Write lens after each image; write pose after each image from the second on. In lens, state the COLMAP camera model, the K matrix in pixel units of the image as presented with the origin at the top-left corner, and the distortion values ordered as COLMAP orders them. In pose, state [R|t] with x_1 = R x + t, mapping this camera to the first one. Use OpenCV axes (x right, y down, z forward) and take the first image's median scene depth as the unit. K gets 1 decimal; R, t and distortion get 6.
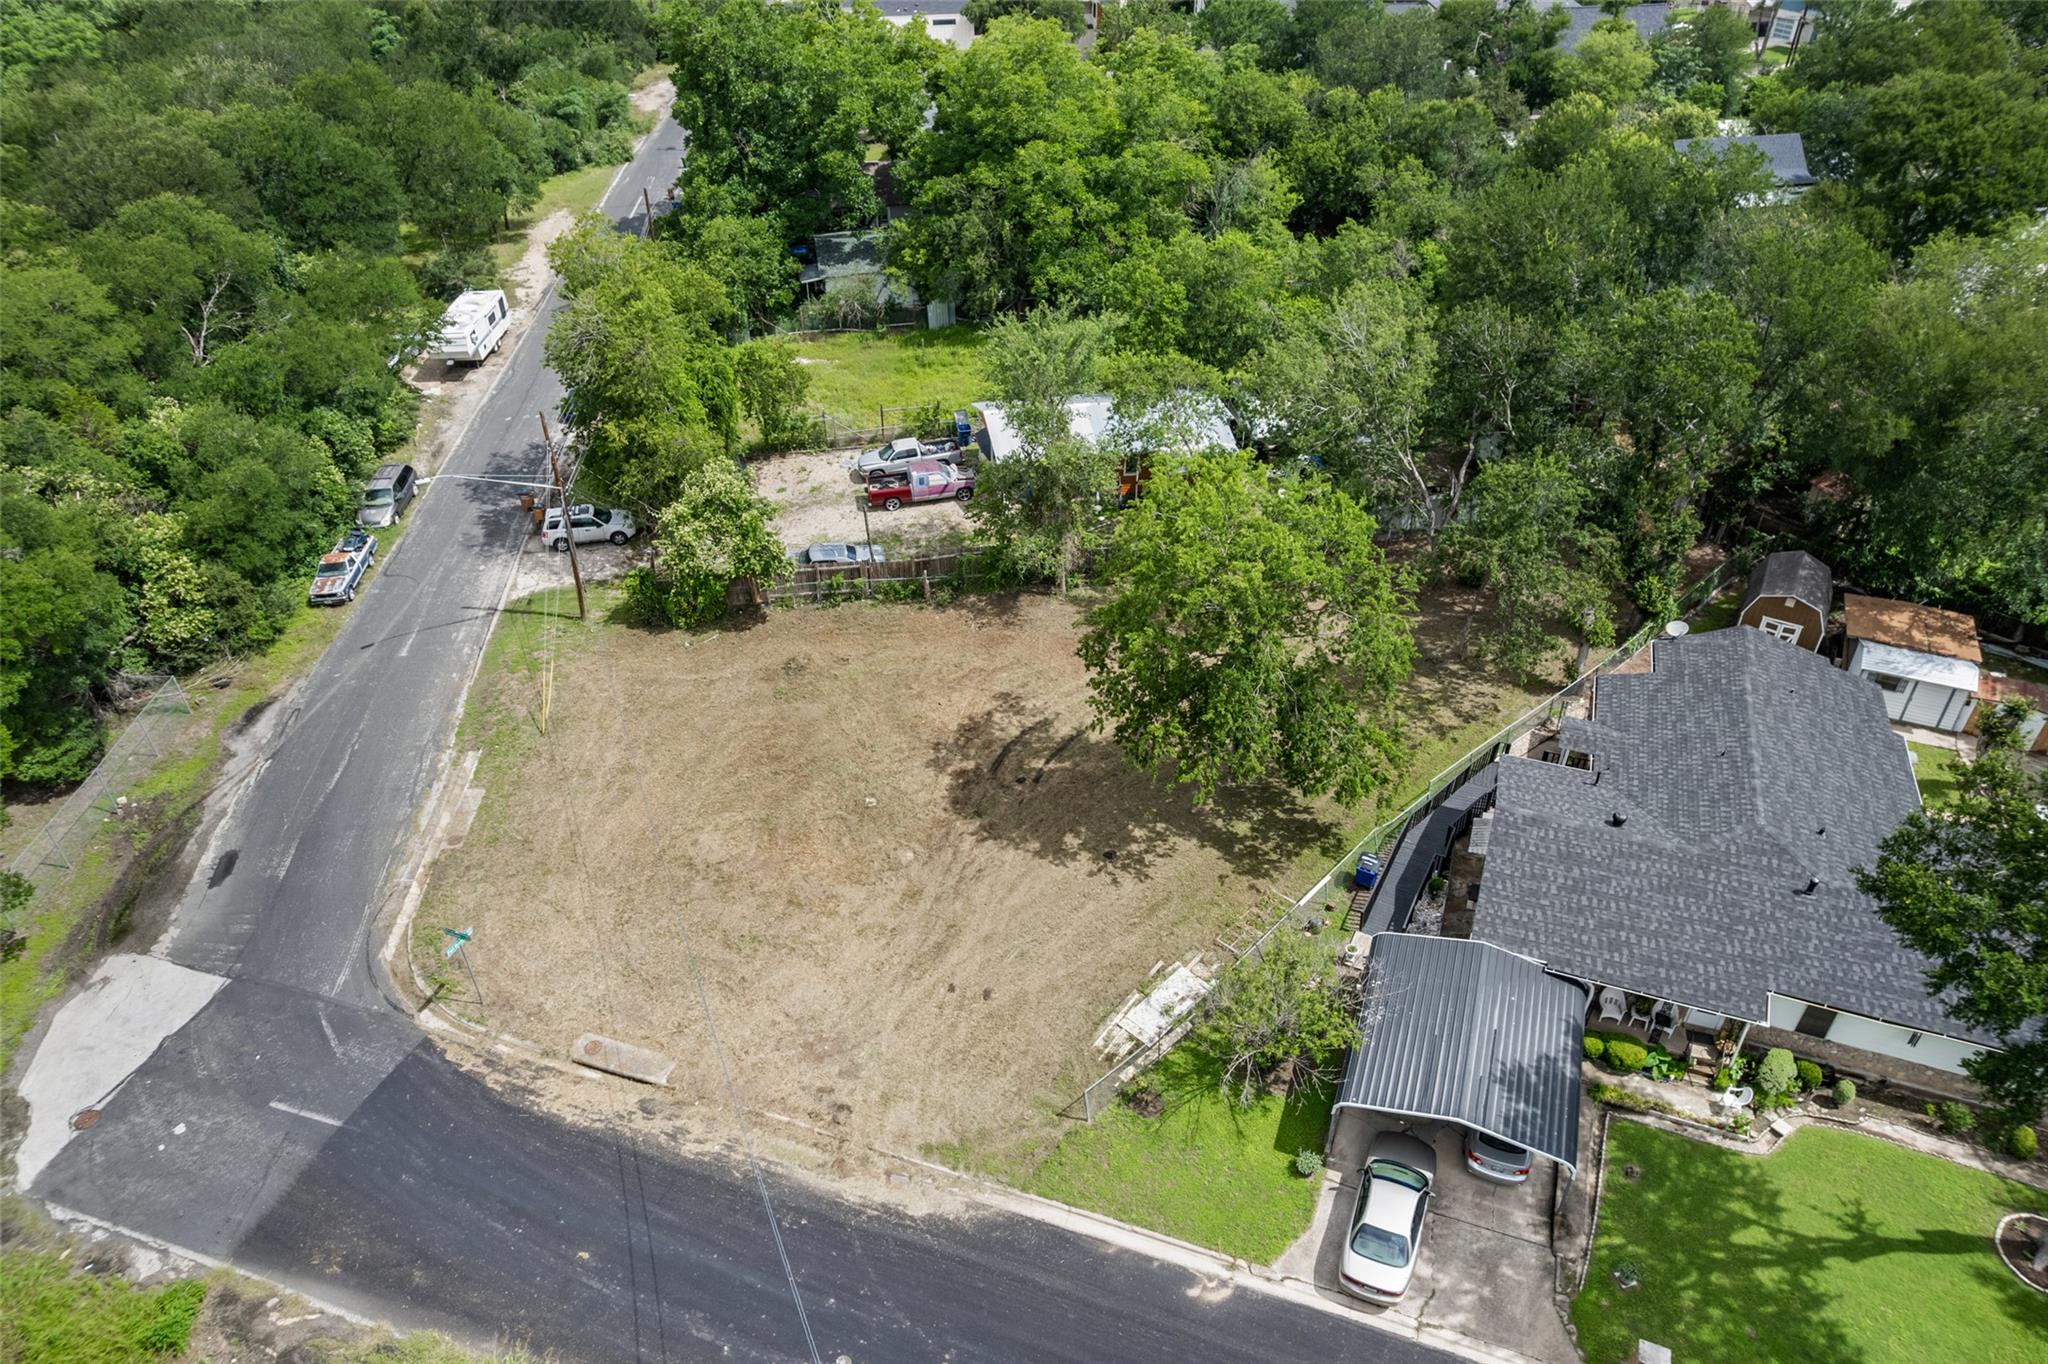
lens RADIAL K [[1329.9, 0, 1038.0], [0, 1329.9, 674.3], [0, 0, 1]] dist [-0.080328, 0.075318]
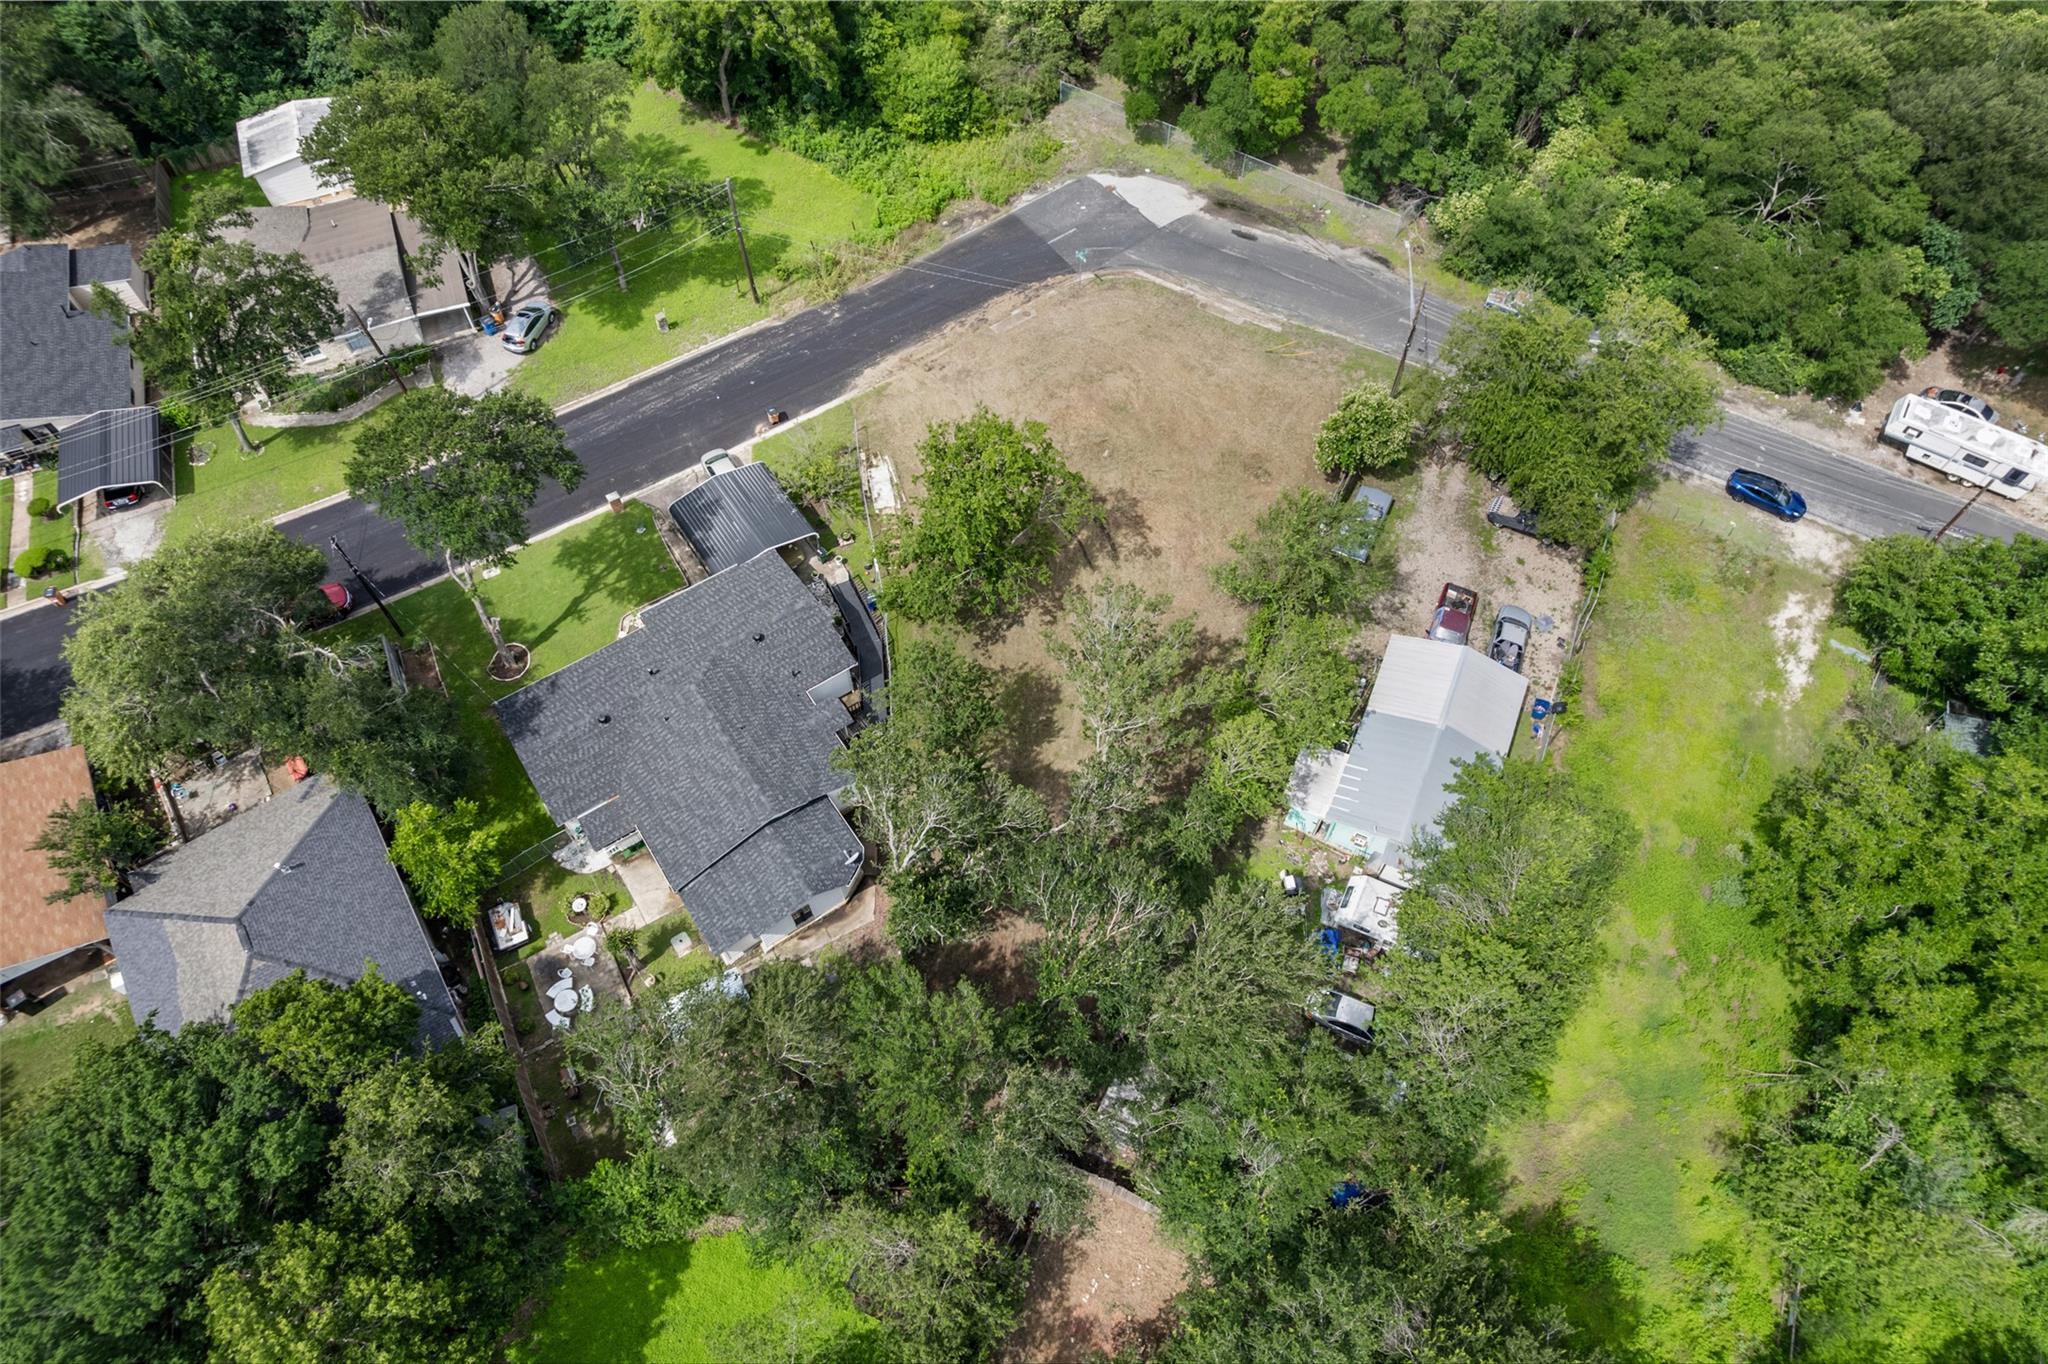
lens RADIAL K [[1332.6, 0, 1024.0], [0, 1332.6, 682.0], [0, 0, 1]] dist [-0.038036, -0.070997]
pose [[-0.579013, 0.695657, -0.425212, 0.849415], [-0.472084, 0.139156, 0.870501, -1.278736], [0.664741, 0.704768, 0.247835, 0.718003]]
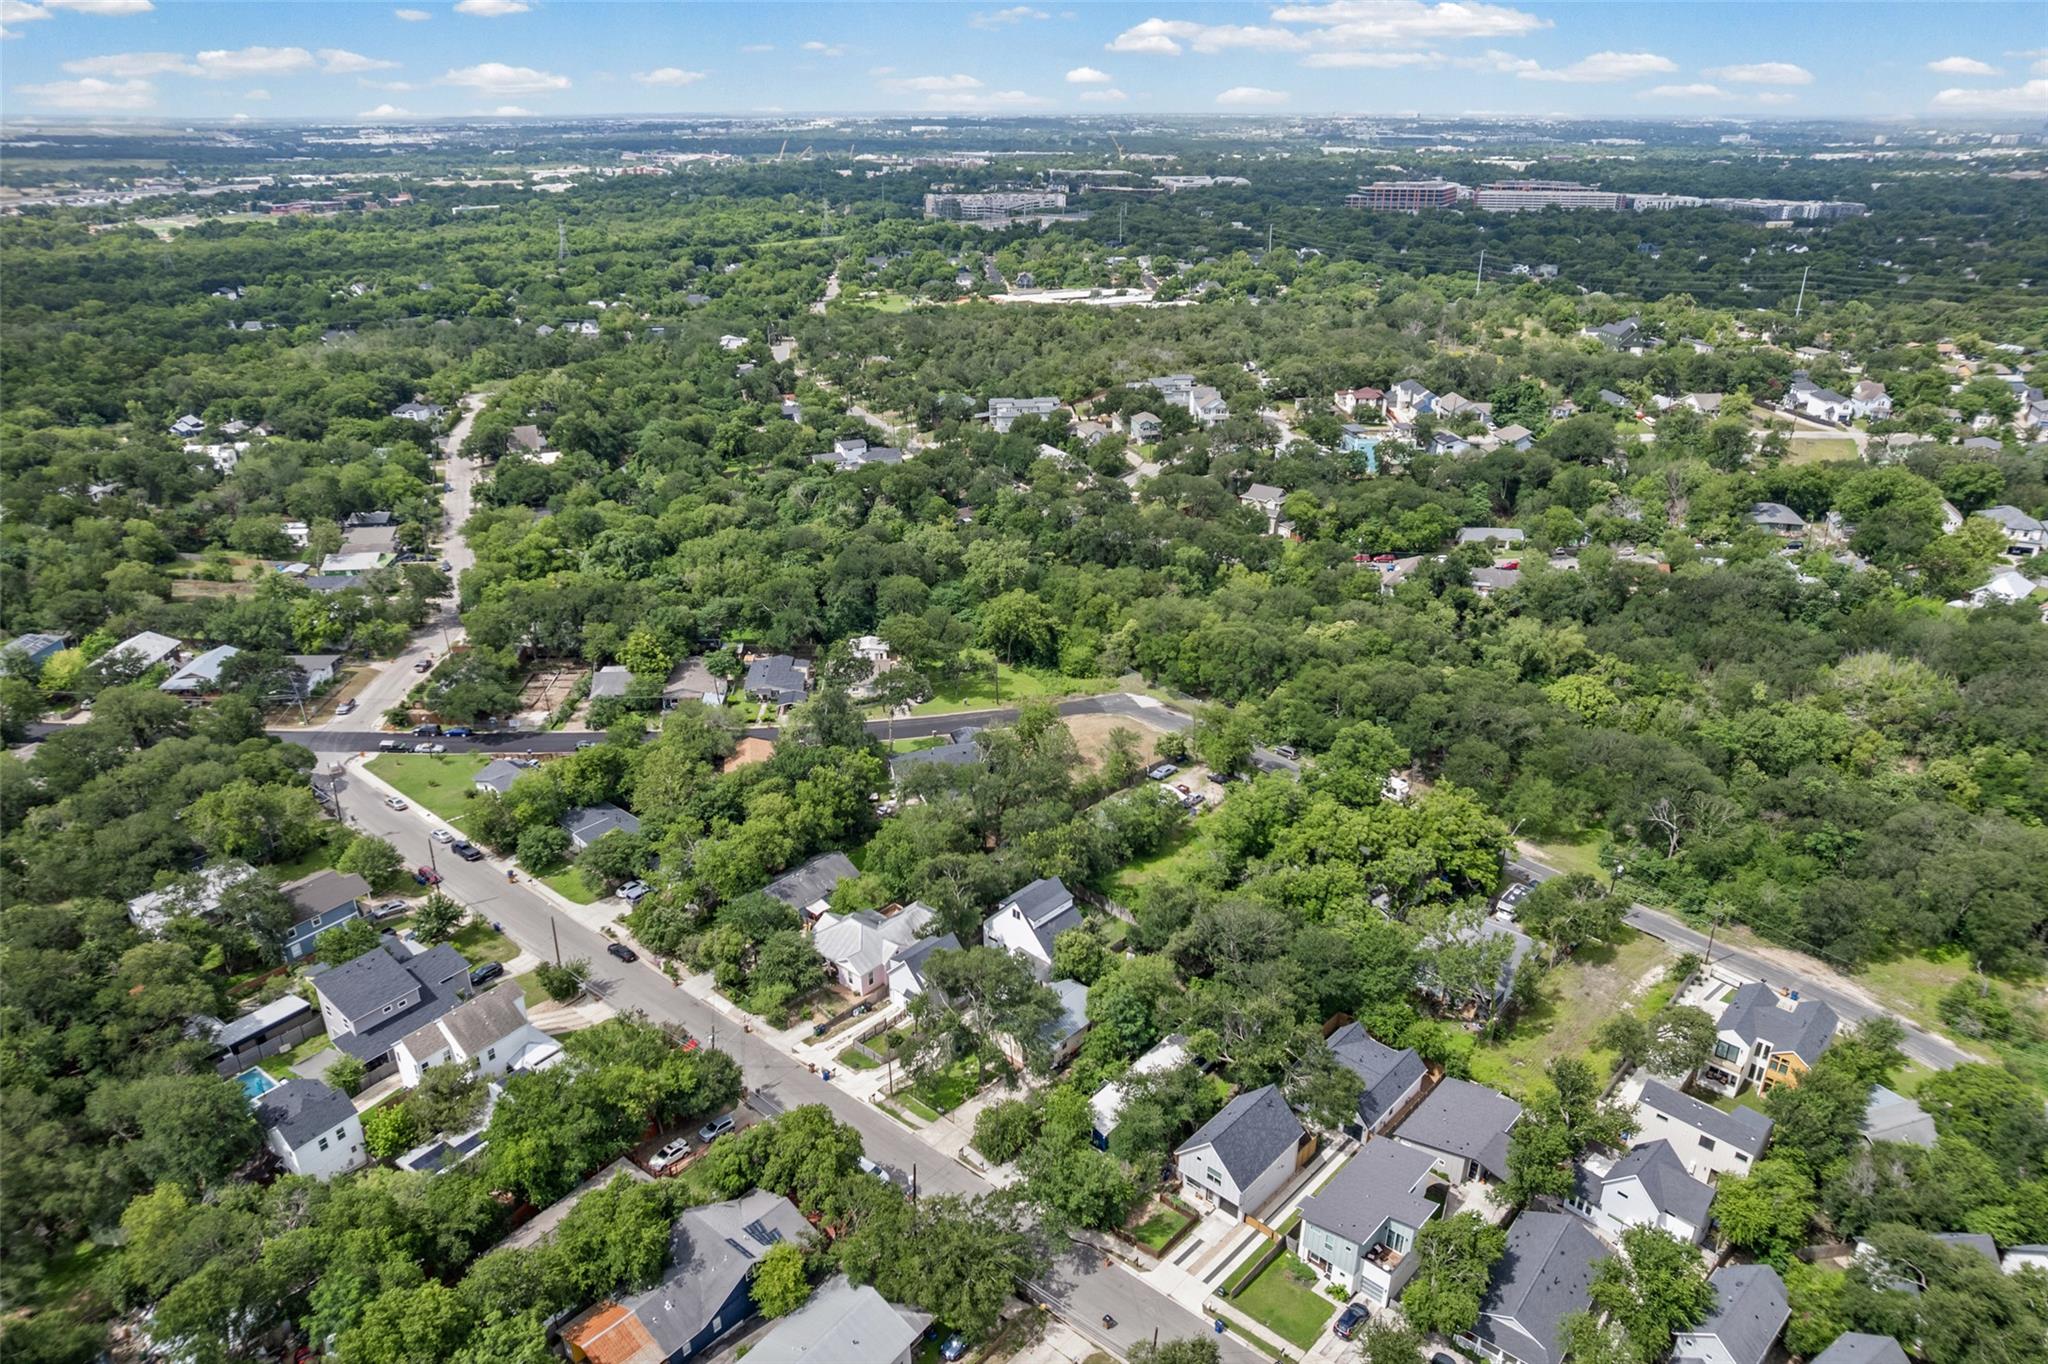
lens RADIAL K [[1329.9, 0, 1038.0], [0, 1329.9, 674.3], [0, 0, 1]] dist [-0.080328, 0.075318]
pose [[-0.794856, 0.236472, -0.558825, 2.782524], [-0.360129, 0.557371, 0.748094, -3.756884], [0.488376, 0.795876, -0.357869, 2.484207]]
